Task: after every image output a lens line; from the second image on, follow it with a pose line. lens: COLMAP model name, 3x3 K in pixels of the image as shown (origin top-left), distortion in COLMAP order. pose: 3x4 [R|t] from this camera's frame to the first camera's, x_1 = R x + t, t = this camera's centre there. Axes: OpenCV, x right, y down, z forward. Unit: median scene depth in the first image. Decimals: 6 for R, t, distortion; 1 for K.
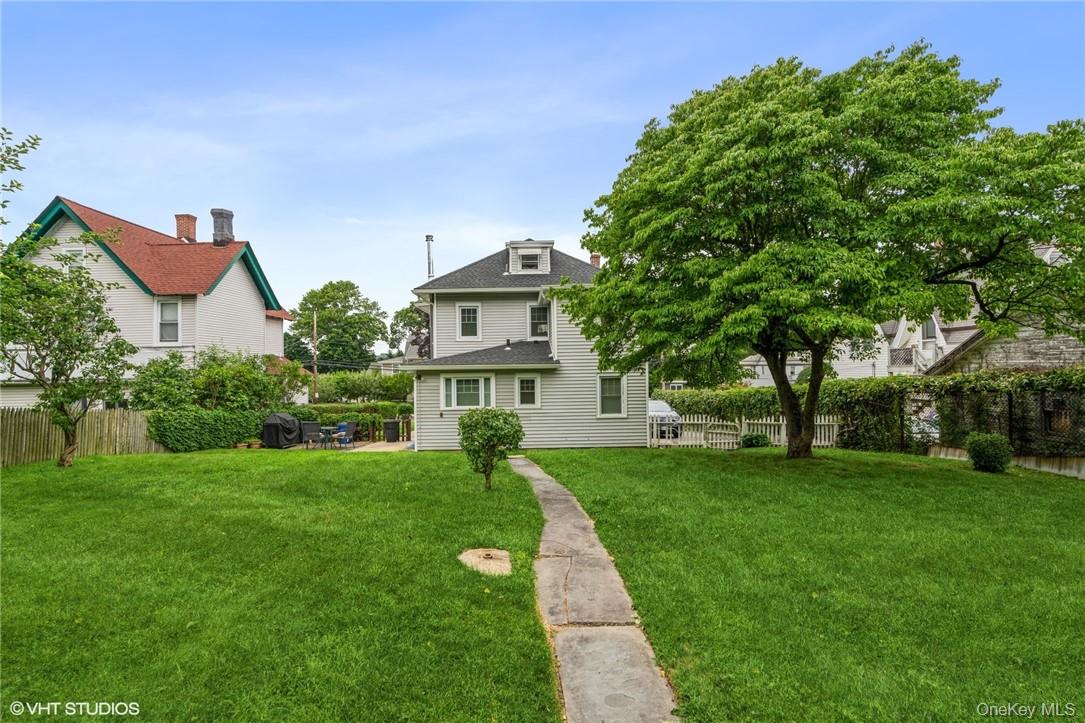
lens RADIAL K [[485.8, 0, 542.5], [0, 485.8, 361.5], [0, 0, 1]] dist [-0.002598, 0.000554]
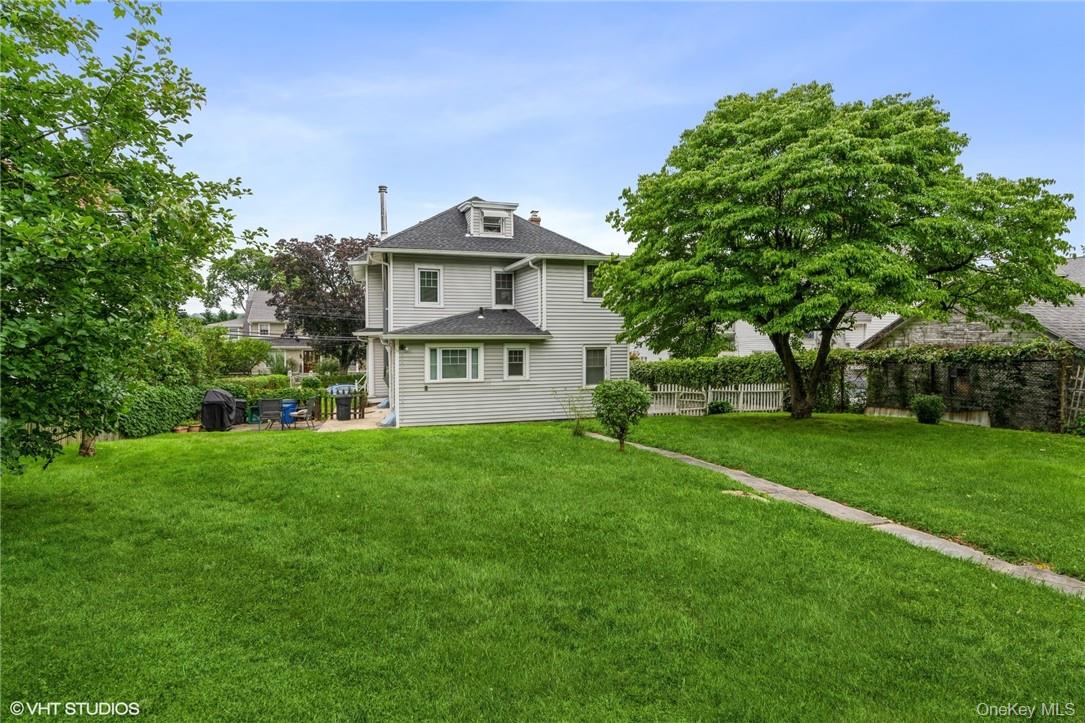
lens RADIAL K [[549.3, 0, 542.2], [0, 549.3, 346.5], [0, 0, 1]] dist [-0.002080, -0.000532]
pose [[0.954738, 0.008217, 0.297333, -0.306913], [-0.017986, 0.999384, 0.030133, -0.004453], [-0.296903, -0.034117, 0.954298, -0.057570]]
